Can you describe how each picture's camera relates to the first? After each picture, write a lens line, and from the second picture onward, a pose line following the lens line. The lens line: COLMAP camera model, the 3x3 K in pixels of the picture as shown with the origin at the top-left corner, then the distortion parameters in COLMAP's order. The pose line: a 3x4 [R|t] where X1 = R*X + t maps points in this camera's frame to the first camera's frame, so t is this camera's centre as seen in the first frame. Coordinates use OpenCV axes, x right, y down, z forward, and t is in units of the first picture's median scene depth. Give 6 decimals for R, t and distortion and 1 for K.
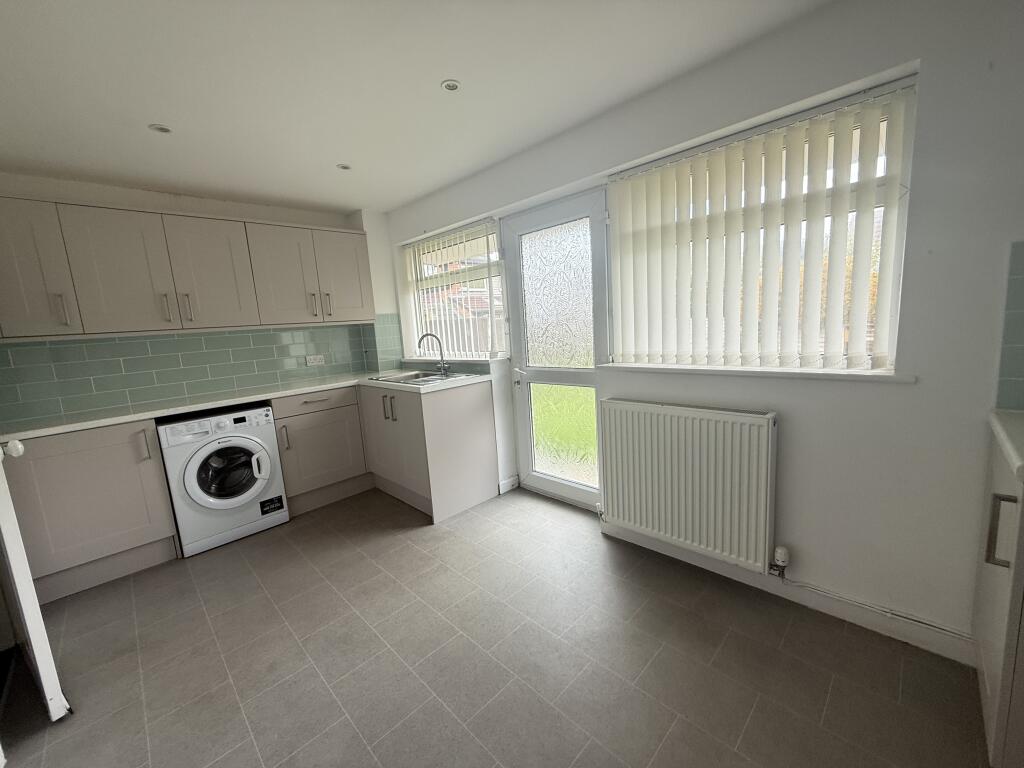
lens RADIAL K [[408.9, 0, 511.2], [0, 408.9, 382.8], [0, 0, 1]] dist [0.001582, -0.000001]
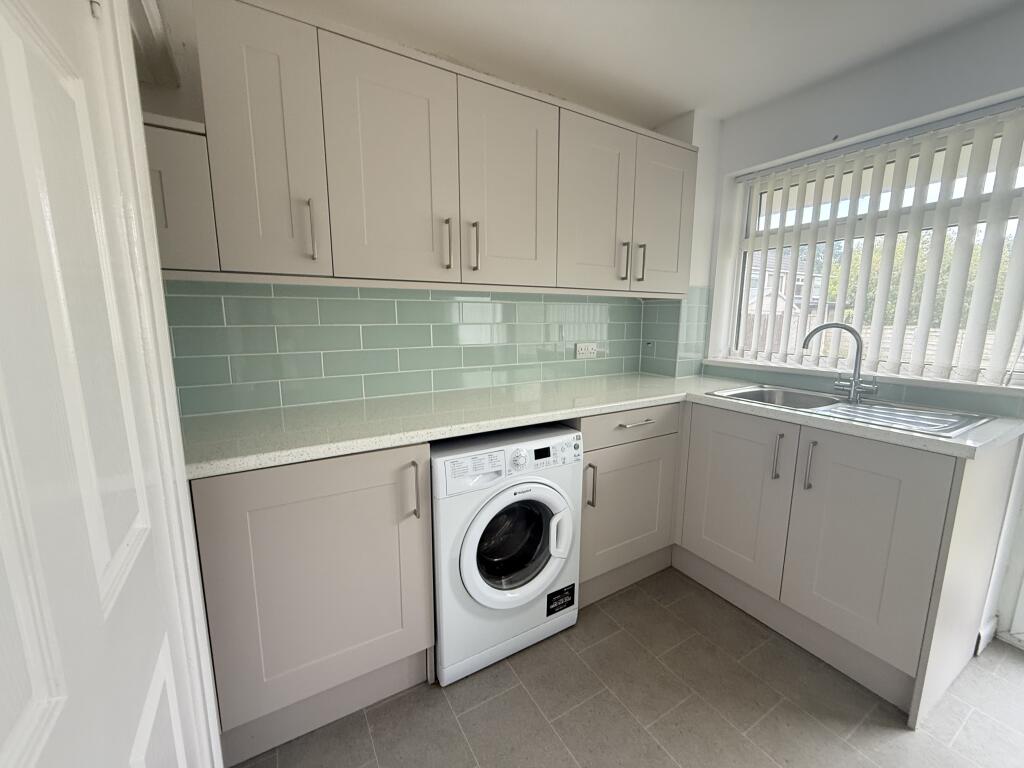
lens RADIAL K [[408.9, 0, 511.2], [0, 408.9, 382.8], [0, 0, 1]] dist [0.001582, -0.000001]
pose [[0.969179, 0.108771, -0.221047, -0.575814], [-0.104468, 0.994042, 0.031098, -0.015674], [0.223112, -0.007048, 0.974767, 0.437705]]
